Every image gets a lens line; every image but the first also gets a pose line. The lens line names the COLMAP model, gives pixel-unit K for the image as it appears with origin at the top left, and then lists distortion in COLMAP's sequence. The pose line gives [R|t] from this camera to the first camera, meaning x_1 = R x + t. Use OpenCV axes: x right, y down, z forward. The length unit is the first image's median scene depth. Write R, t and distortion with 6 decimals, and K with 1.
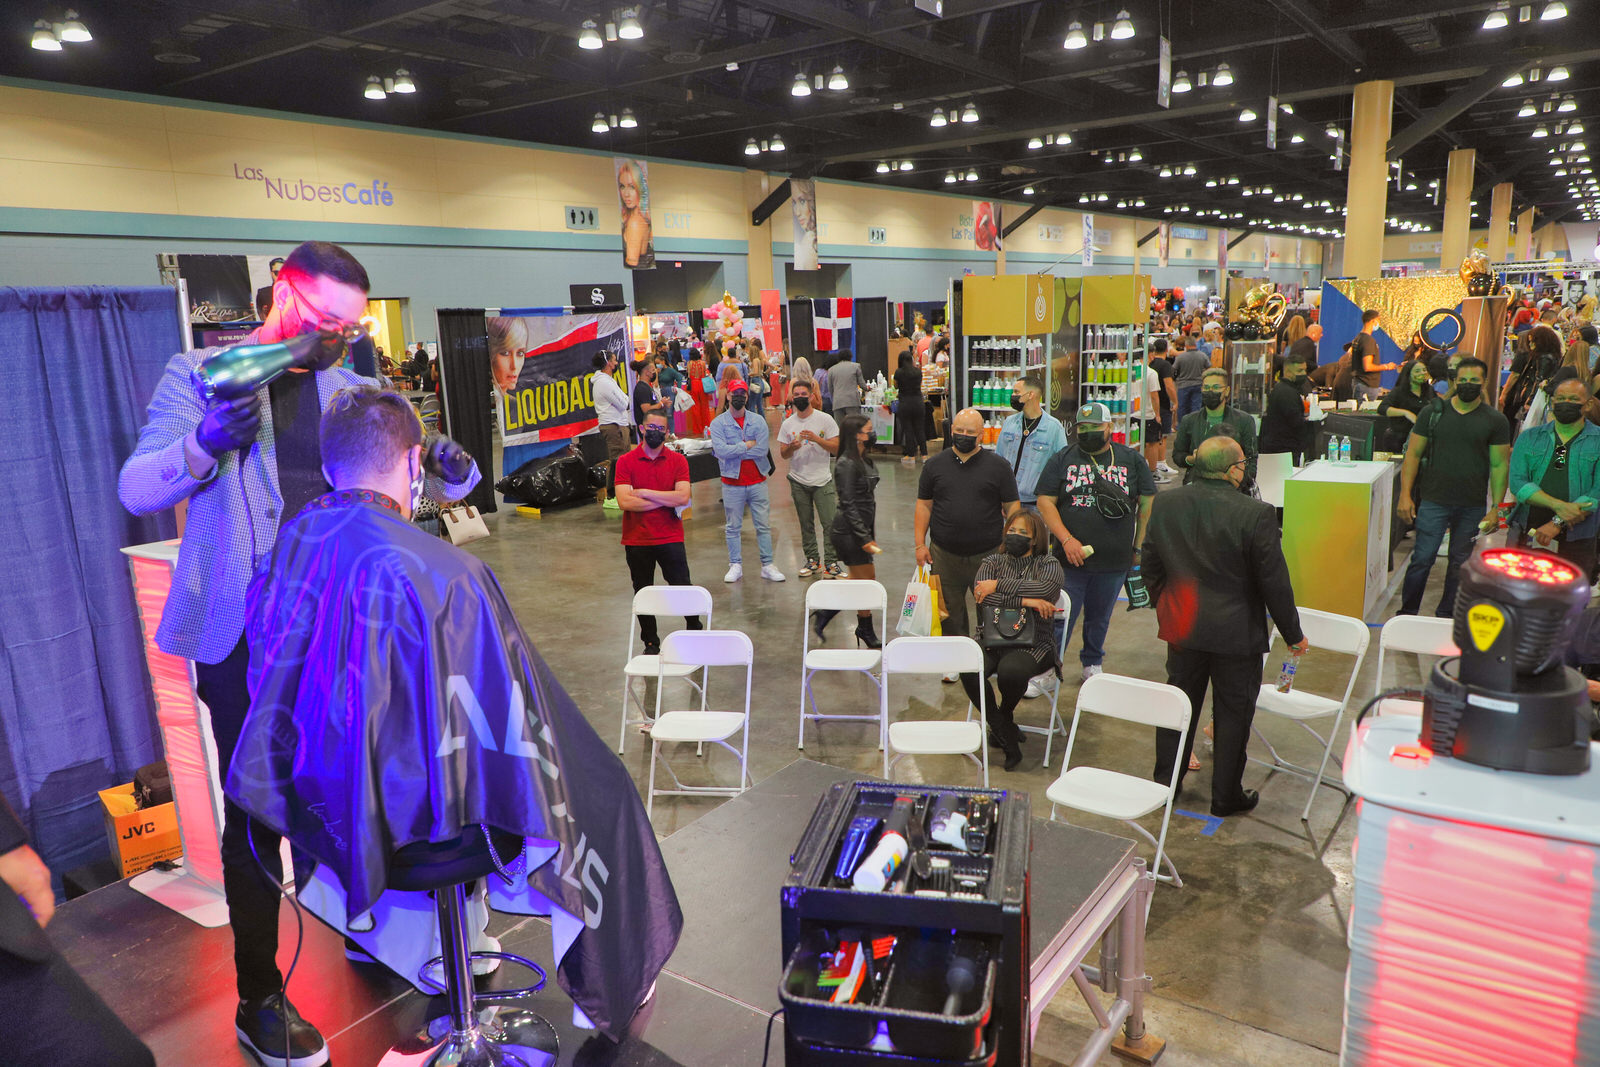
lens RADIAL K [[1121.8, 0, 800.0], [0, 1121.8, 533.5], [0, 0, 1]] dist [-0.000481, -0.000114]
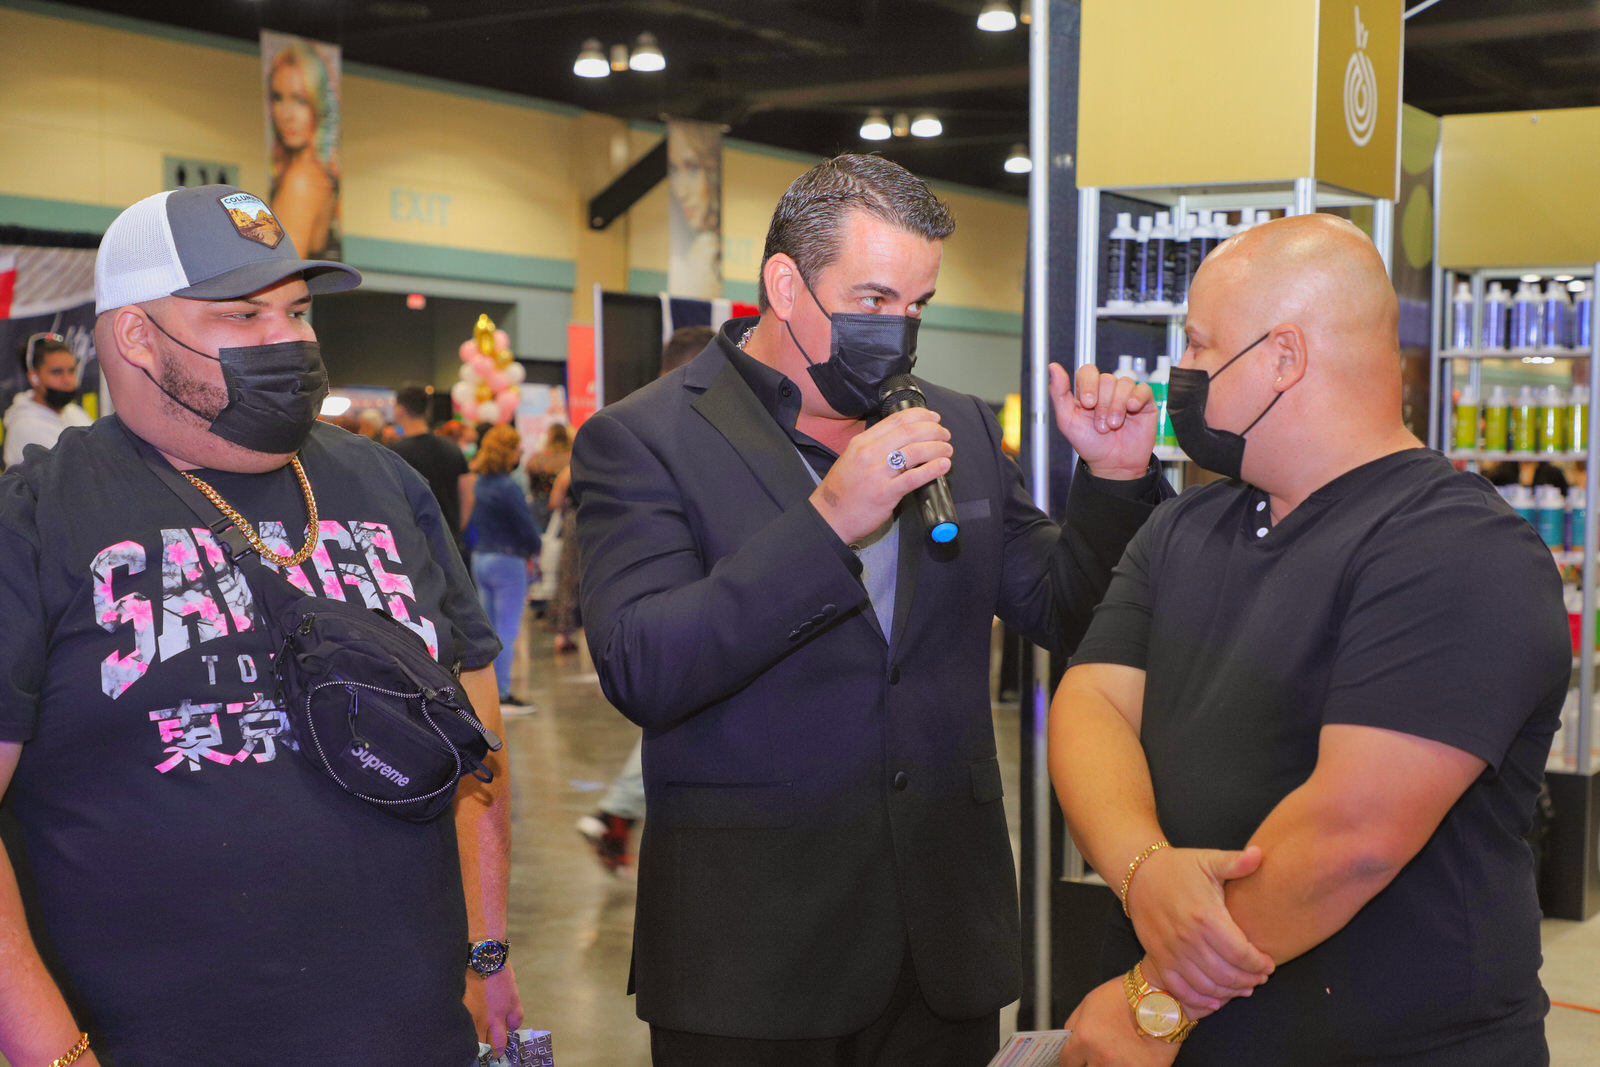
lens RADIAL K [[2320.7, 0, 803.1], [0, 2320.7, 537.3], [0, 0, 1]] dist [0.023273, -0.041149]
pose [[0.998090, 0.043938, 0.043430, 0.012469], [-0.036312, 0.985960, -0.162984, 0.000977], [-0.049982, 0.161096, 0.985672, 0.100285]]
